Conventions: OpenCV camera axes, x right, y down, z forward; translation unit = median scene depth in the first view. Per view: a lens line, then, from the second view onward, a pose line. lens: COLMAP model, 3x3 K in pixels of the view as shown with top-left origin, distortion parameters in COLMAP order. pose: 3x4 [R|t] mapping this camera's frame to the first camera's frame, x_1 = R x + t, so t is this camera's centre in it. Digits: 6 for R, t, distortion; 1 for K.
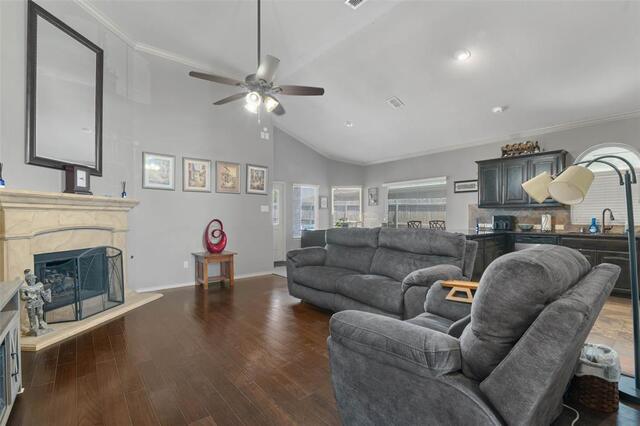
lens RADIAL K [[295.1, 0, 322.5], [0, 295.1, 215.8], [0, 0, 1]] dist [-0.003338, -0.000831]
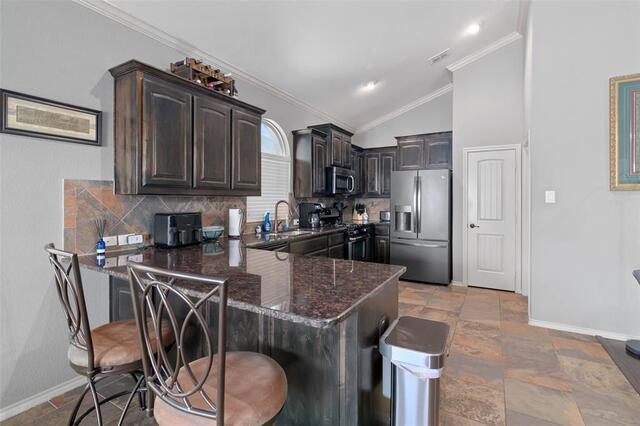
lens RADIAL K [[299.3, 0, 319.9], [0, 299.3, 200.9], [0, 0, 1]] dist [-0.005085, -0.000553]
pose [[-0.344371, -0.001501, 0.938833, 0.130243], [-0.003912, 0.999992, 0.000164, -0.021736], [-0.938826, -0.003616, -0.344374, 1.042859]]
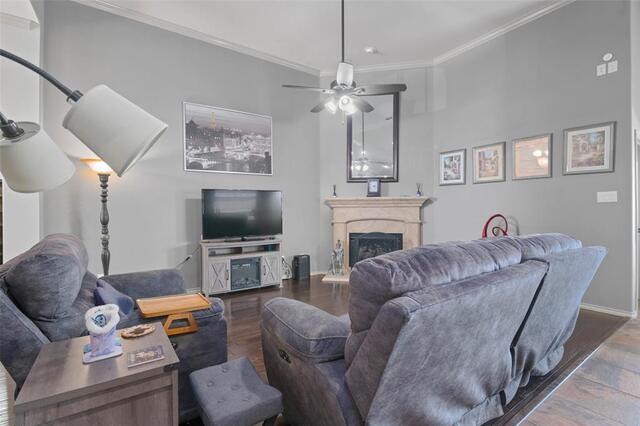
lens RADIAL K [[295.9, 0, 320.4], [0, 295.9, 211.2], [0, 0, 1]] dist [-0.002867, -0.000536]
pose [[-0.089183, -0.000605, -0.996015, 0.487367], [0.007219, 0.999973, -0.001254, 0.000805], [0.995989, -0.007302, -0.089176, 0.574980]]
